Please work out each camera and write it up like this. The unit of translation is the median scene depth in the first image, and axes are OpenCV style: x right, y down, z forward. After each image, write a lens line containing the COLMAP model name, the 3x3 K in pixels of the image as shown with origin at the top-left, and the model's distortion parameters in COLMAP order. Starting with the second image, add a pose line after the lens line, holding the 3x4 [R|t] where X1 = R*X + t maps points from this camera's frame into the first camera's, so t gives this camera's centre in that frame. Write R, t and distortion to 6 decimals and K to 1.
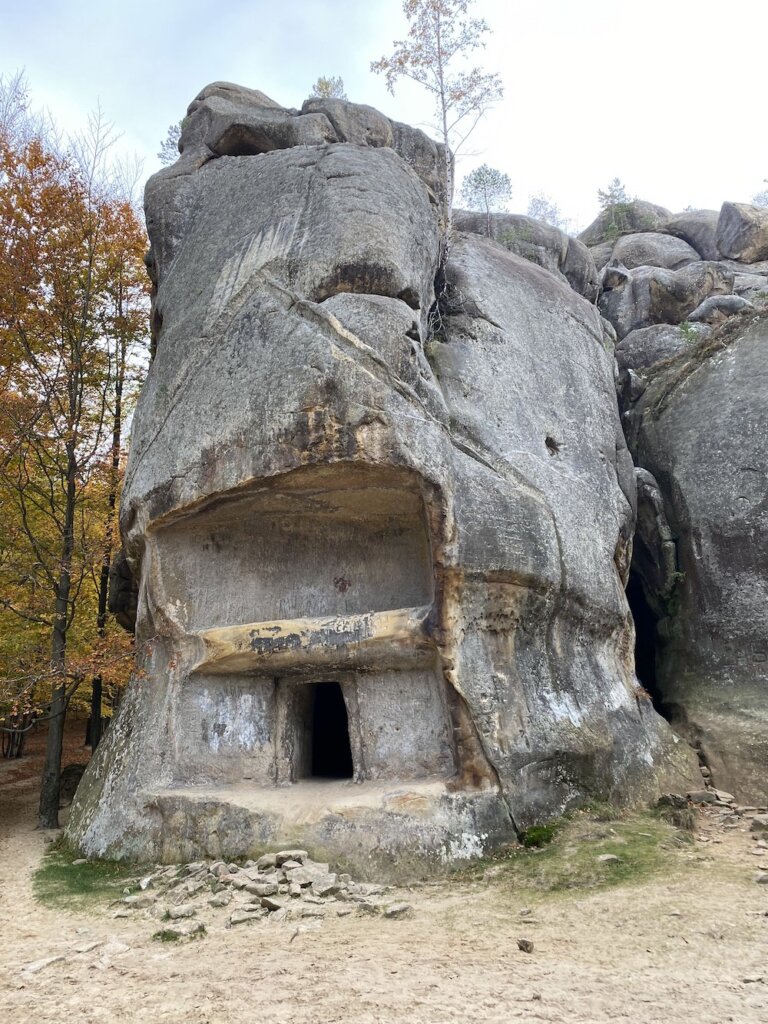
lens RADIAL K [[790.6, 0, 384.0], [0, 790.6, 512.0], [0, 0, 1]] dist [0.092047, -0.192633]
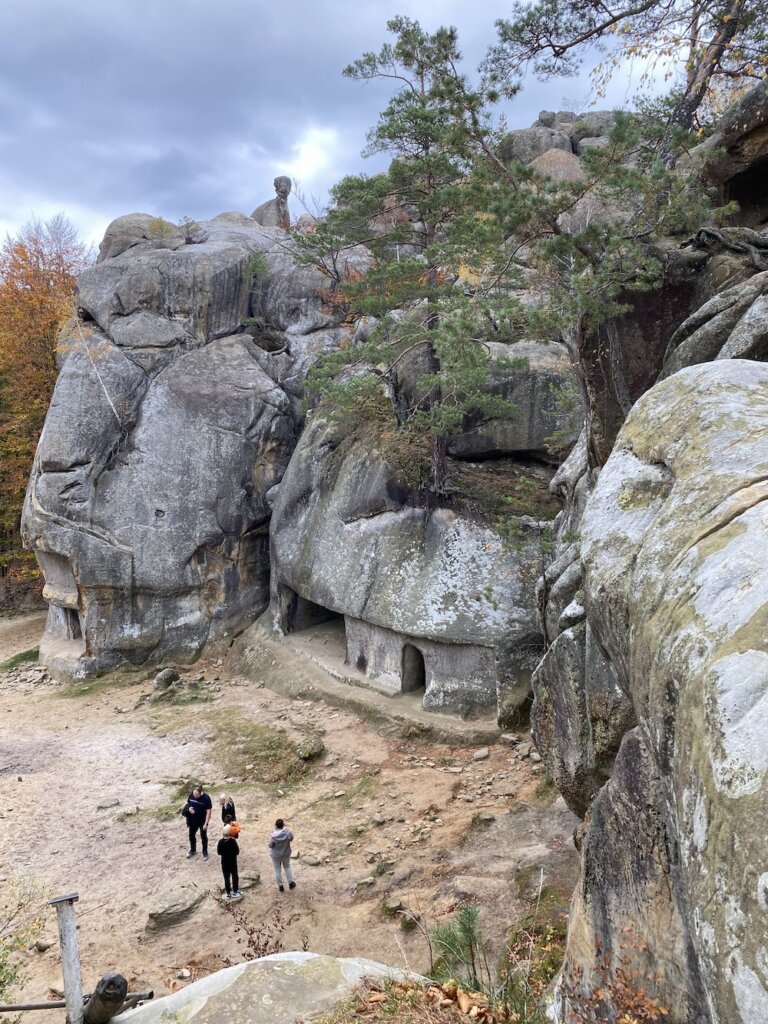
lens RADIAL K [[788.2, 0, 384.0], [0, 788.2, 512.0], [0, 0, 1]] dist [0.193592, -0.405381]
pose [[0.867629, 0.071775, -0.492004, 2.184453], [0.128906, 0.923221, 0.362002, -0.960921], [0.480211, -0.377506, 0.791762, -0.573152]]
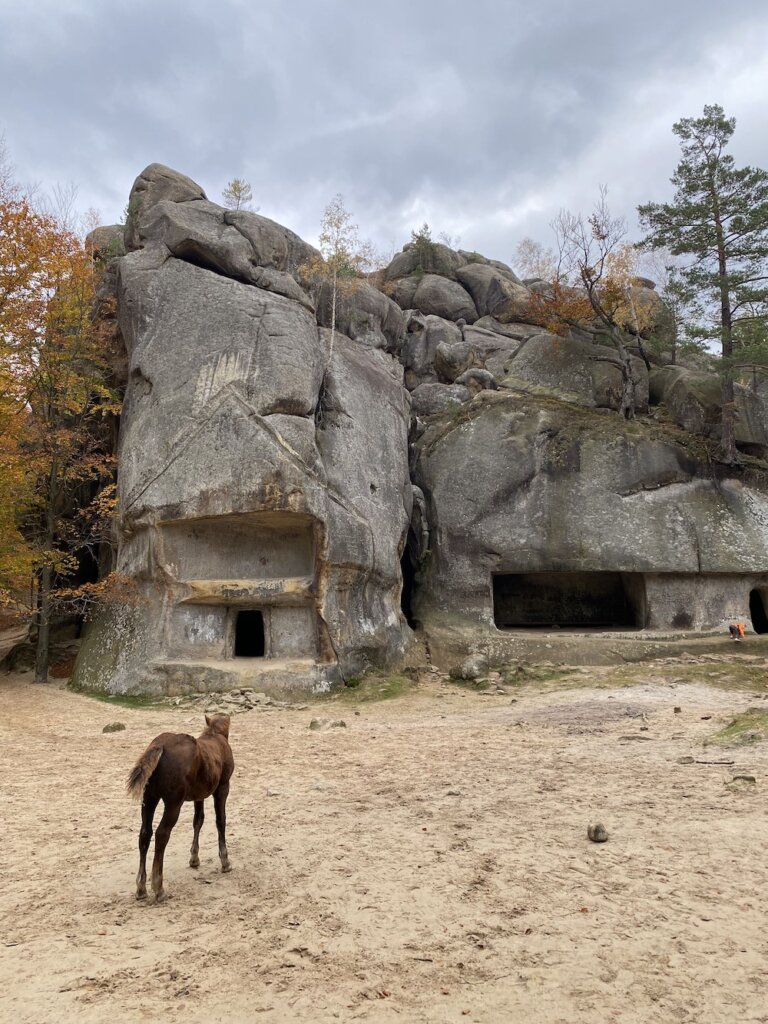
lens RADIAL K [[788.2, 0, 384.0], [0, 788.2, 512.0], [0, 0, 1]] dist [0.193592, -0.405381]
pose [[0.957316, 0.072609, 0.279774, -0.330933], [-0.111585, 0.985736, 0.125989, -0.311751], [-0.266636, -0.151830, 0.951763, -0.932655]]
